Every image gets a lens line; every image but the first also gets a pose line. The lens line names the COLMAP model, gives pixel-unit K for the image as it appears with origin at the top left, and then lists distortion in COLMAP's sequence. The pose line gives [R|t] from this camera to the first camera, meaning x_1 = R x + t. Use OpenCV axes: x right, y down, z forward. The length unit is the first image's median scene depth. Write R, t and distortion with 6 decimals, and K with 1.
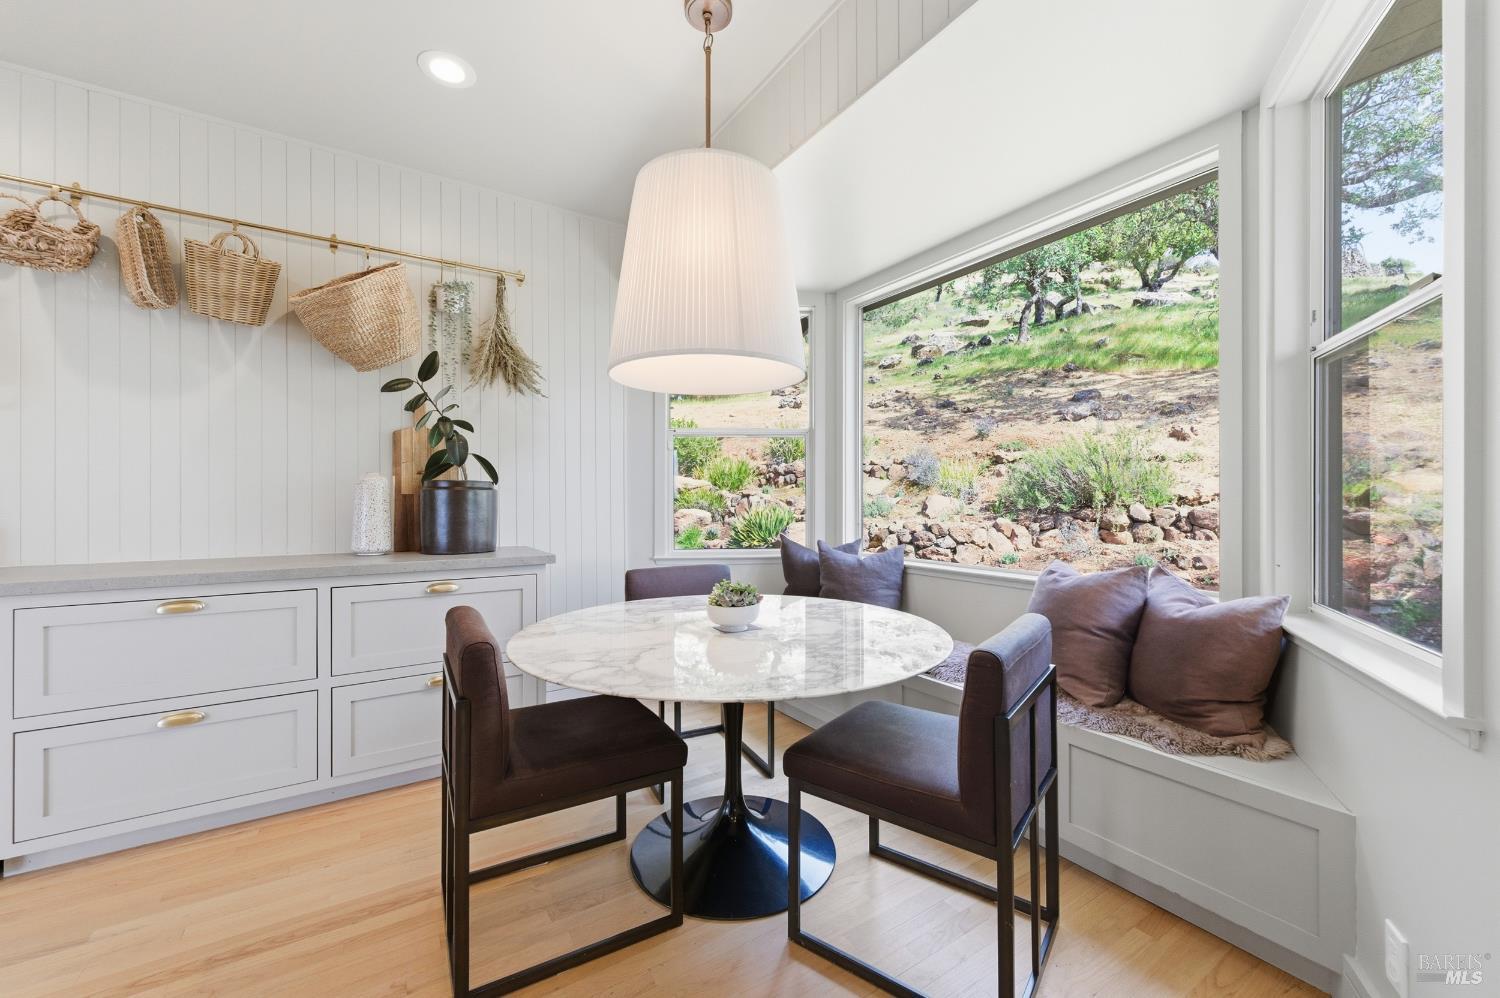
lens RADIAL K [[584.4, 0, 776.4], [0, 584.4, 500.3], [0, 0, 1]] dist [0.001724, -0.001055]
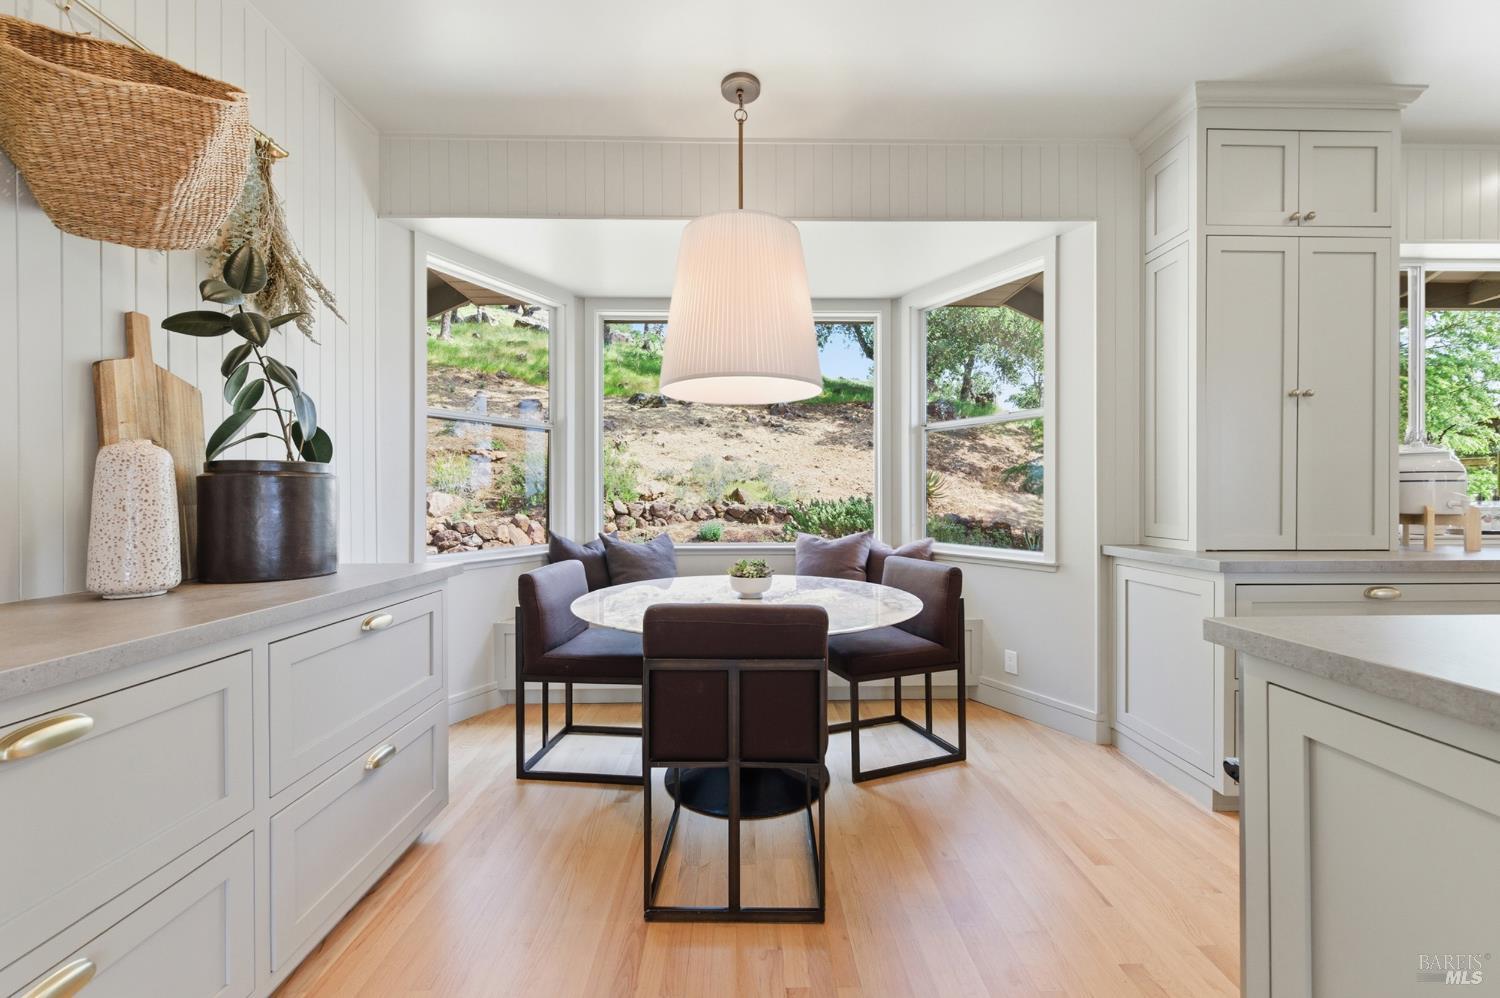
lens RADIAL K [[584.4, 0, 740.2], [0, 584.4, 496.7], [0, 0, 1]] dist [0.001724, -0.001055]
pose [[0.545771, -0.000530, 0.837934, -0.295258], [0.004372, 0.999988, -0.002215, 0.002765], [-0.837923, 0.004872, 0.545767, 0.087617]]
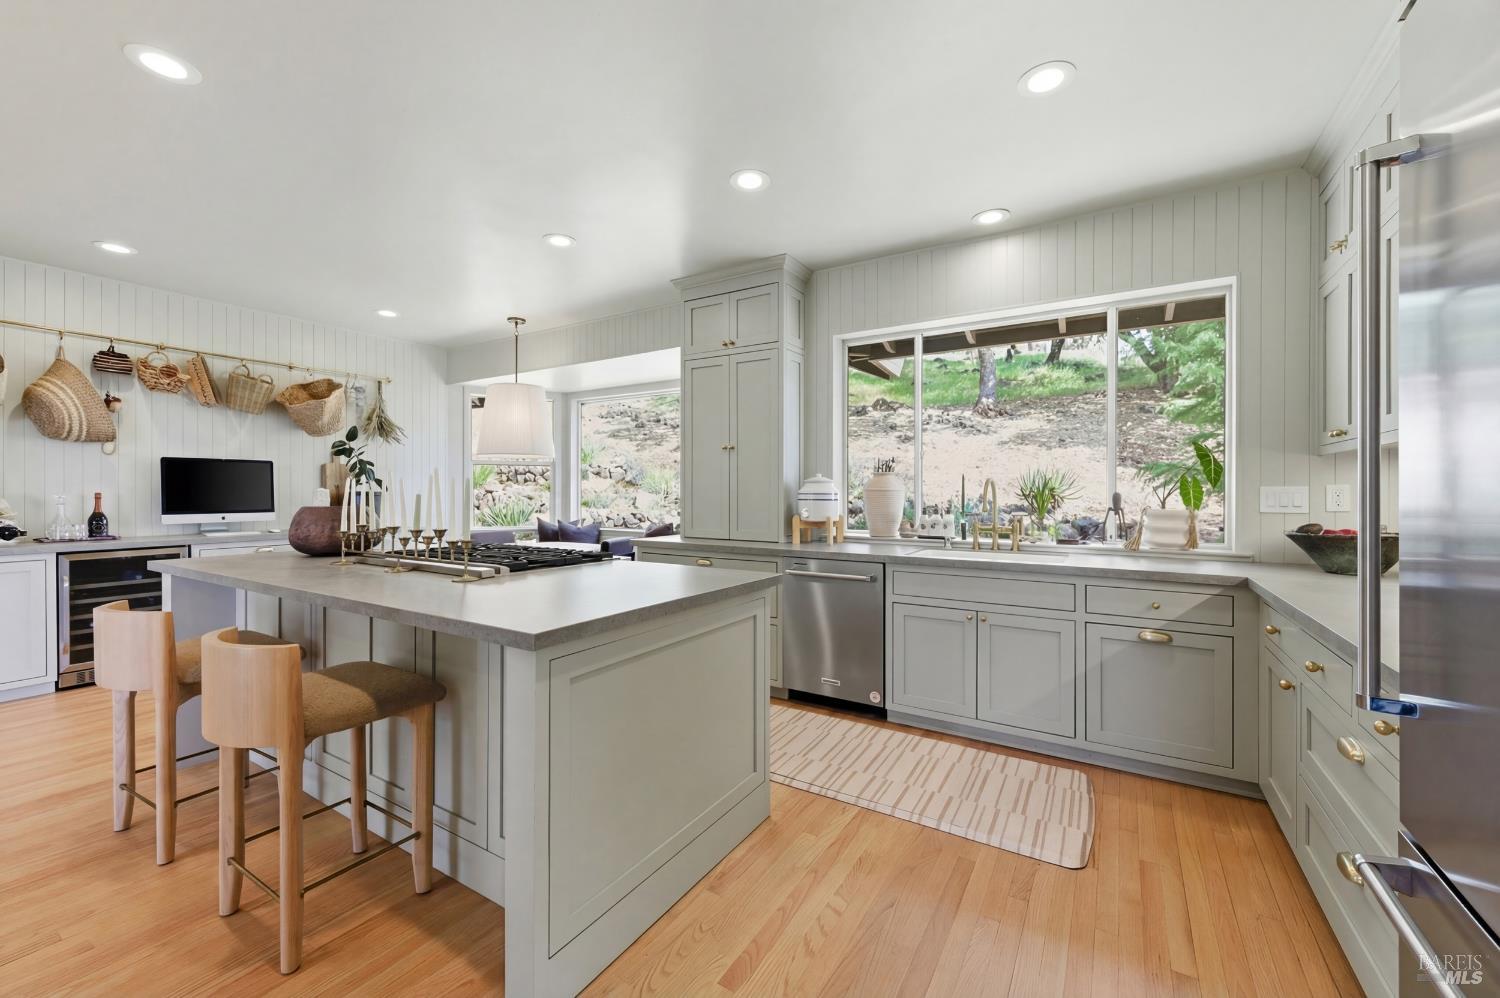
lens RADIAL K [[584.4, 0, 754.5], [0, 584.4, 497.4], [0, 0, 1]] dist [0.001724, -0.001055]
pose [[0.918546, -0.003905, 0.395294, -0.044817], [0.000382, 0.999960, 0.008991, -0.011172], [-0.395313, -0.008108, 0.918511, -0.492517]]
